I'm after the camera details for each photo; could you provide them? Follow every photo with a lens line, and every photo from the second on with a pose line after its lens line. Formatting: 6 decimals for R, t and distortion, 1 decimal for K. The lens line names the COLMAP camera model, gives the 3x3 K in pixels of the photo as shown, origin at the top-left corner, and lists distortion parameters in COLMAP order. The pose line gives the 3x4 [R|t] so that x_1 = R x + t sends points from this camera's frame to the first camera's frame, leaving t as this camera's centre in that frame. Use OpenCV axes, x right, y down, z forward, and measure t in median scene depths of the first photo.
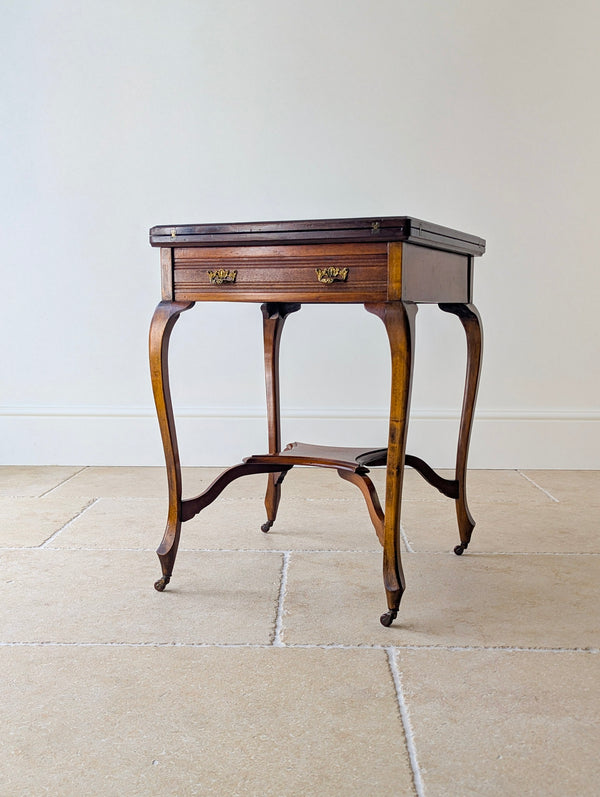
lens RADIAL K [[939.1, 0, 300.0], [0, 939.1, 398.5], [0, 0, 1]] dist [0.022961, 0.029424]
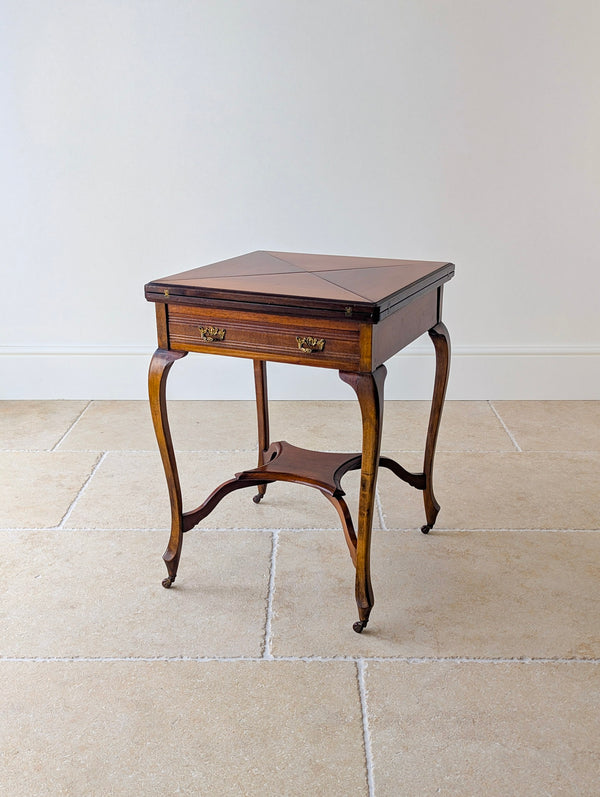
lens RADIAL K [[939.1, 0, 300.0], [0, 939.1, 398.5], [0, 0, 1]] dist [0.022961, 0.029424]
pose [[0.999935, -0.010390, 0.004707, 0.015335], [0.009124, 0.976202, 0.216670, -0.305743], [-0.006846, -0.216613, 0.976234, -0.103868]]
